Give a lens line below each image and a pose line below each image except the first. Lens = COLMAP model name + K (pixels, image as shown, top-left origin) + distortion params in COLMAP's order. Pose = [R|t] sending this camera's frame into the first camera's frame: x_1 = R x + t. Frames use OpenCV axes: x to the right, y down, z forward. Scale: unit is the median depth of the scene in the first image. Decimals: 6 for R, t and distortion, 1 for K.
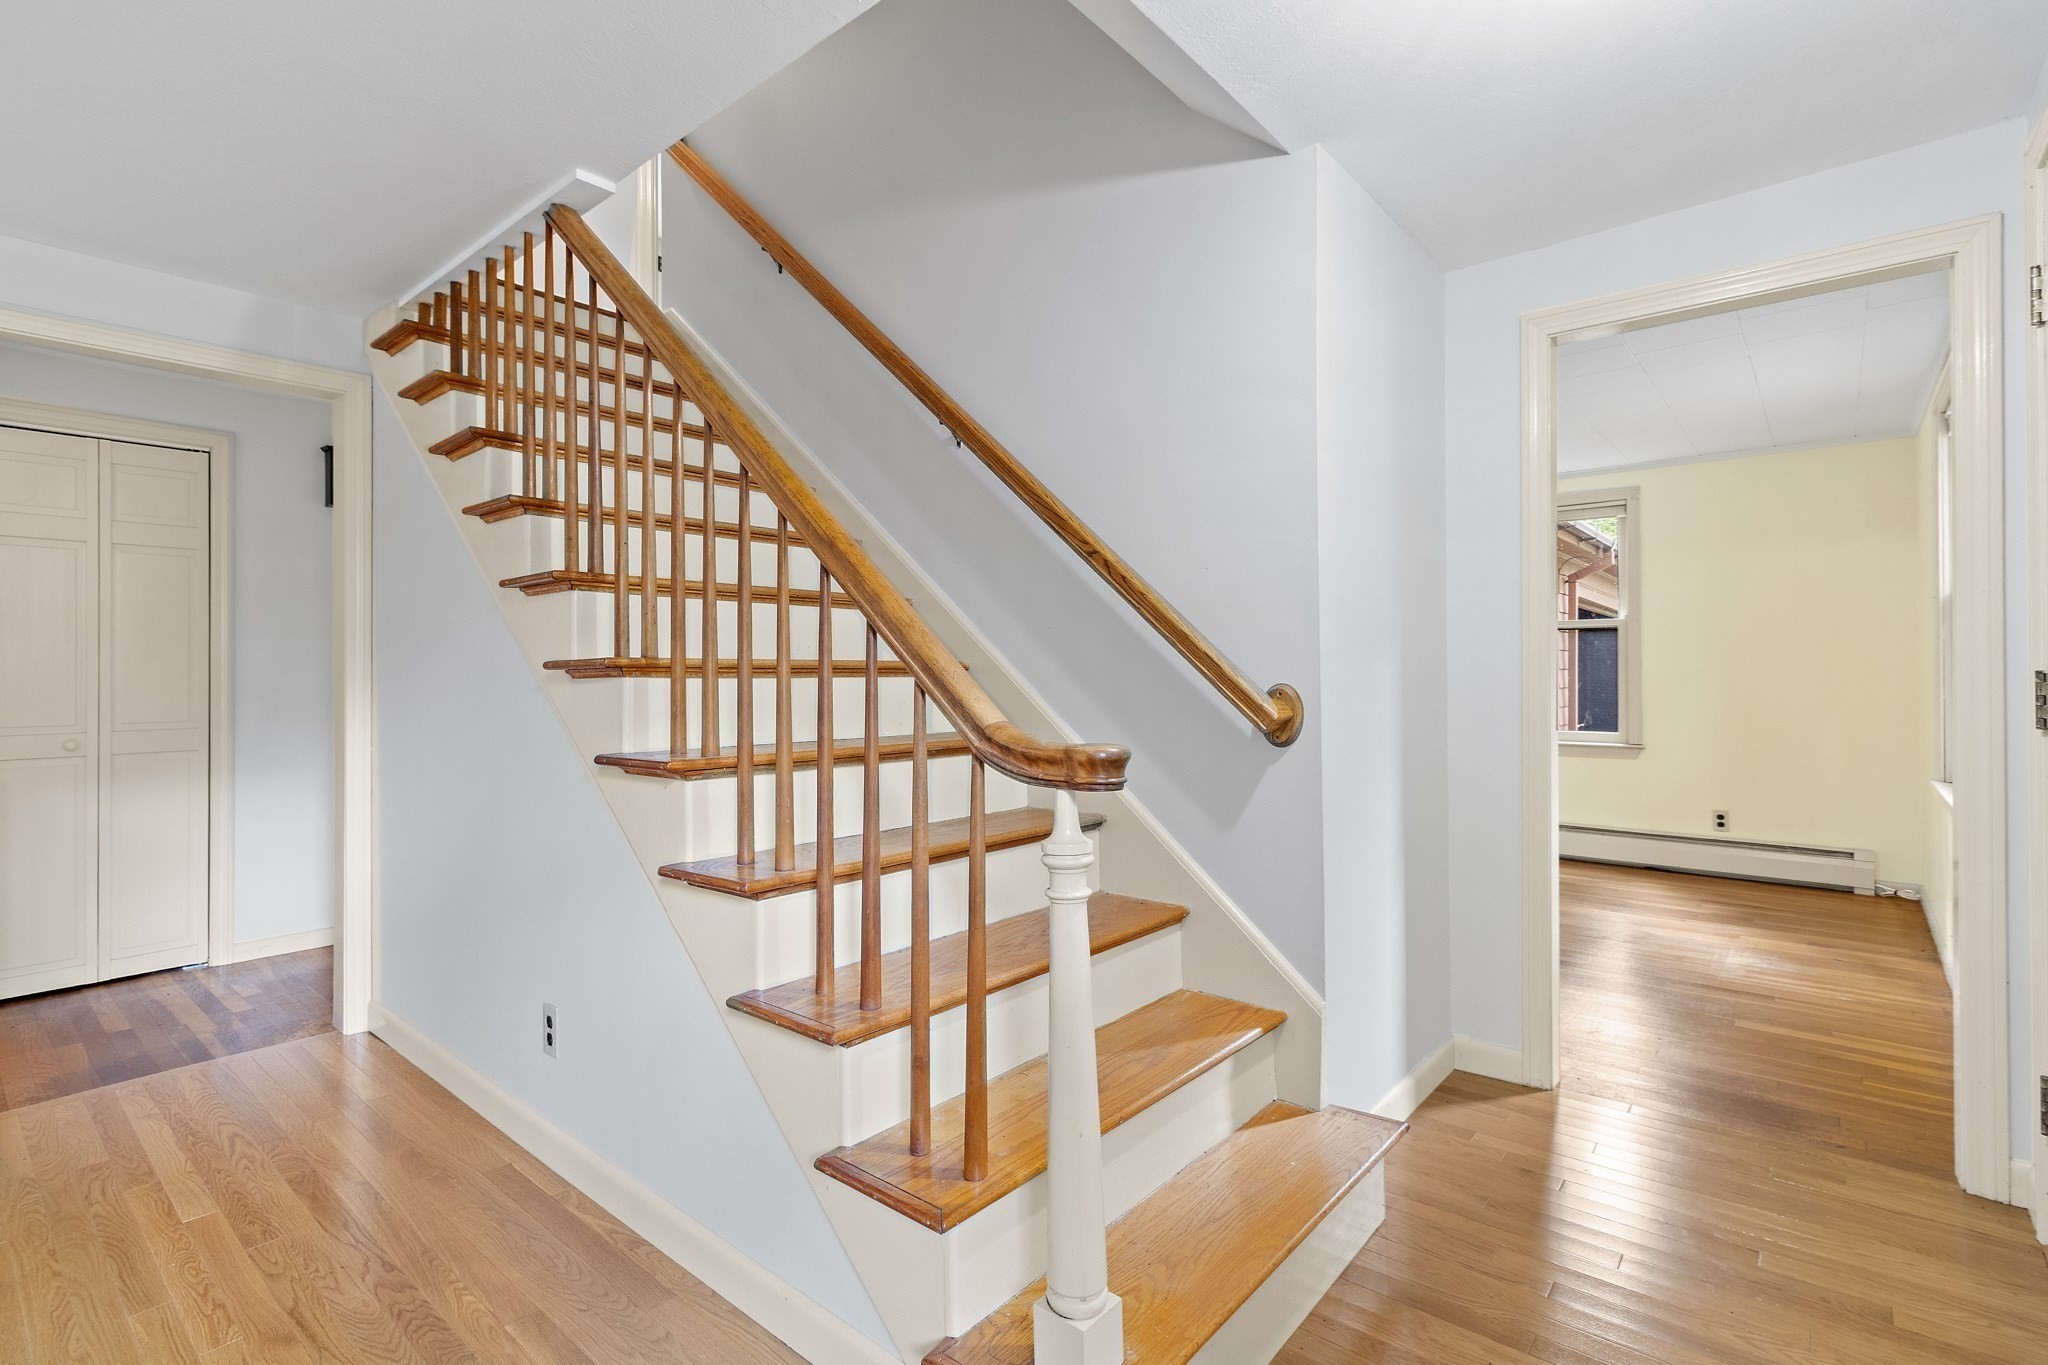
lens RADIAL K [[949.2, 0, 1024.8], [0, 949.2, 677.5], [0, 0, 1]] dist [0.001339, 0.000228]
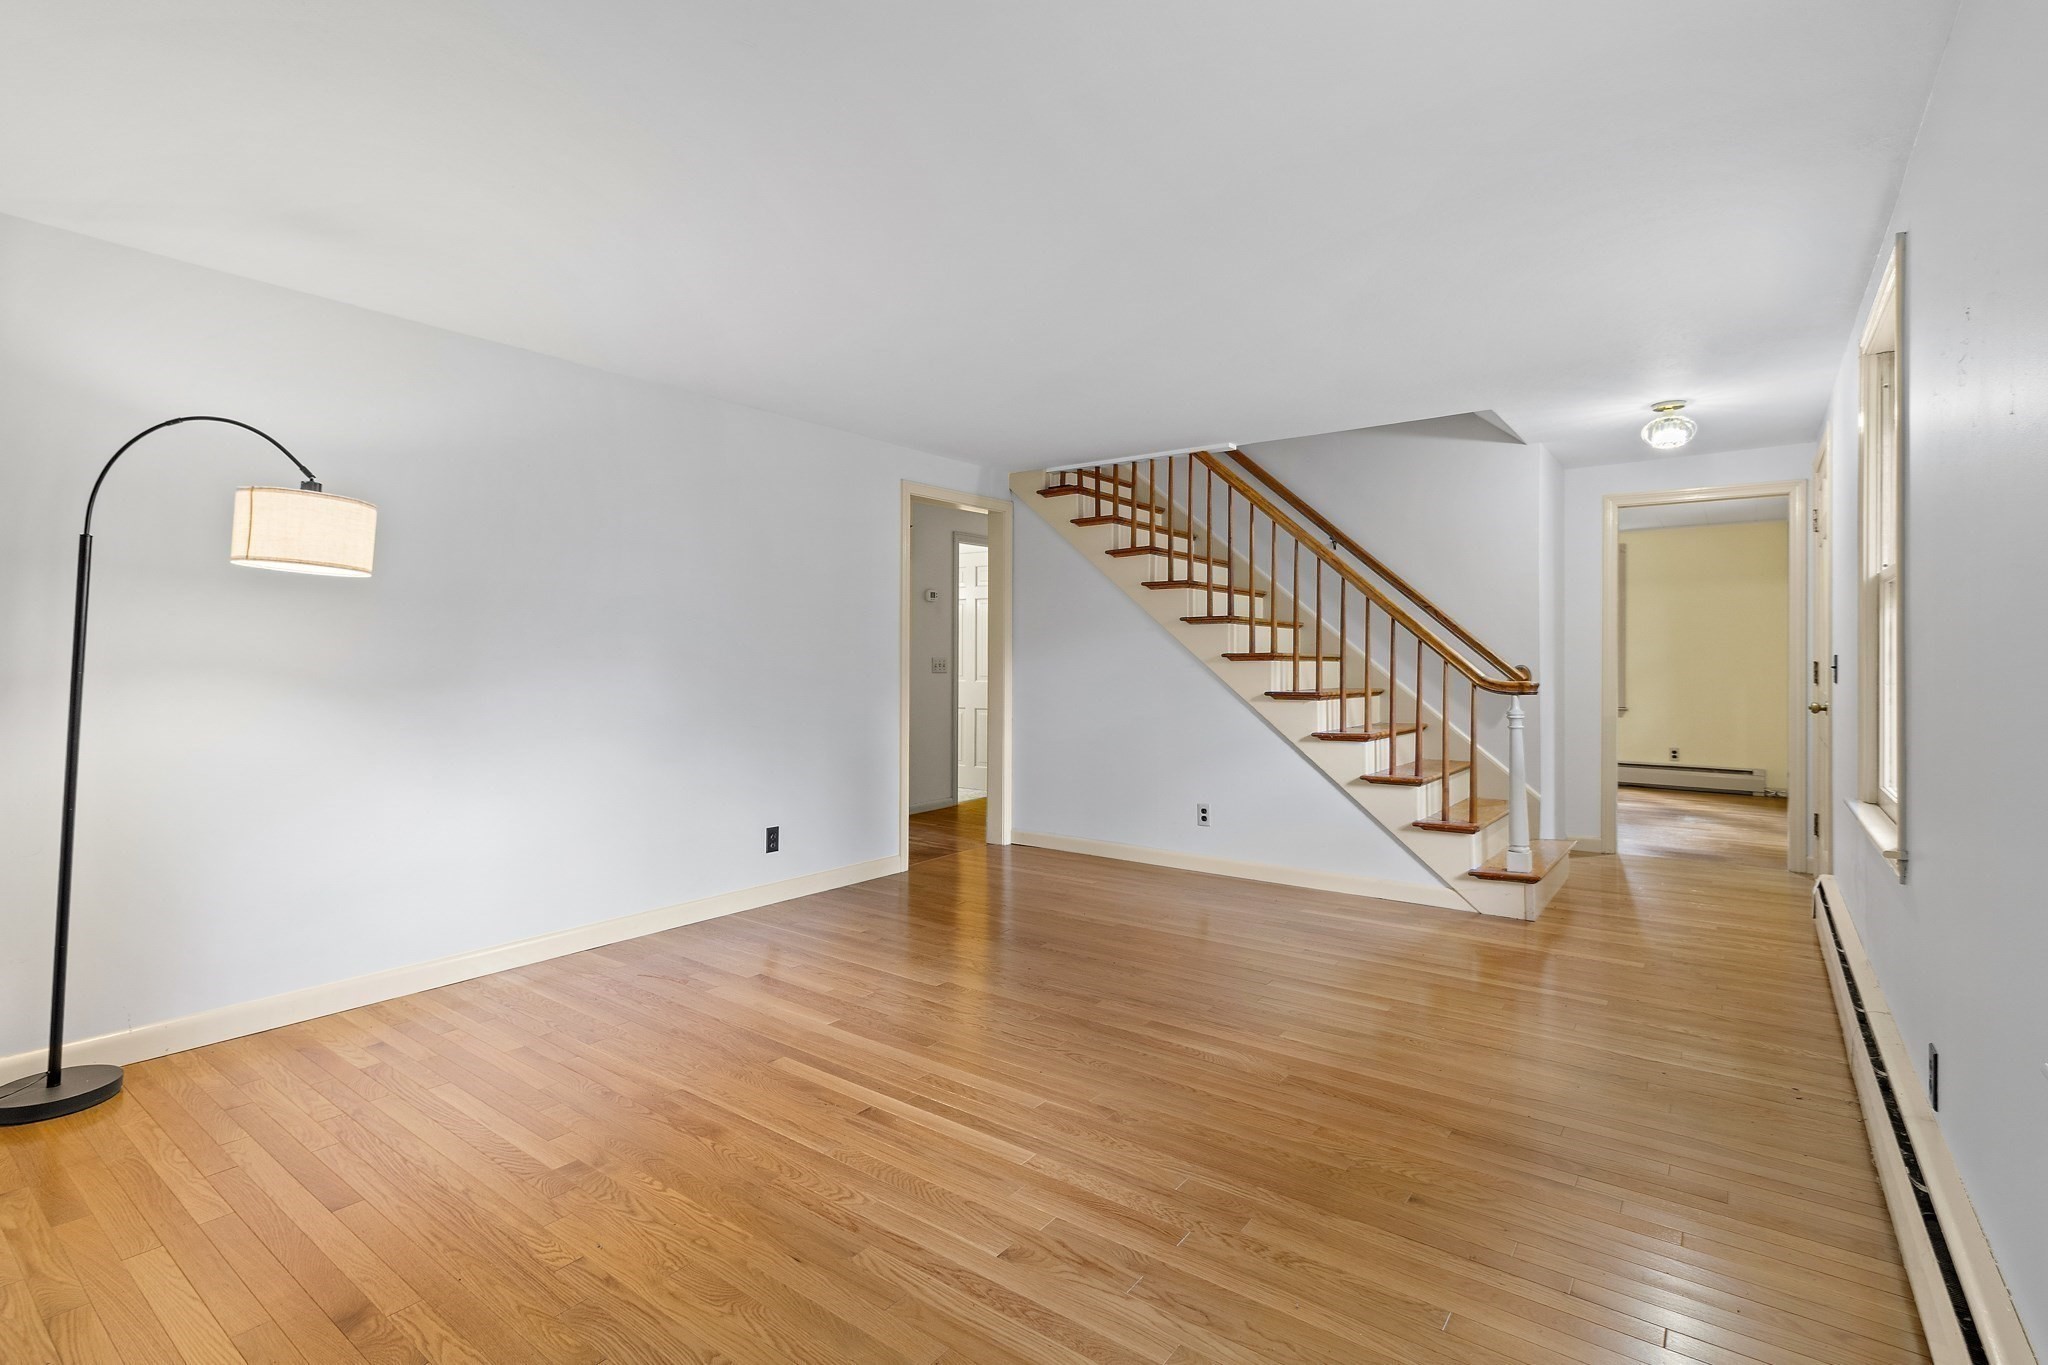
lens RADIAL K [[949.2, 0, 1024.8], [0, 949.2, 677.5], [0, 0, 1]] dist [0.001339, 0.000228]
pose [[0.998402, 0.004032, 0.056367, -0.854447], [-0.004798, 0.999898, 0.013464, 0.009400], [-0.056307, -0.013713, 0.998319, -1.011909]]
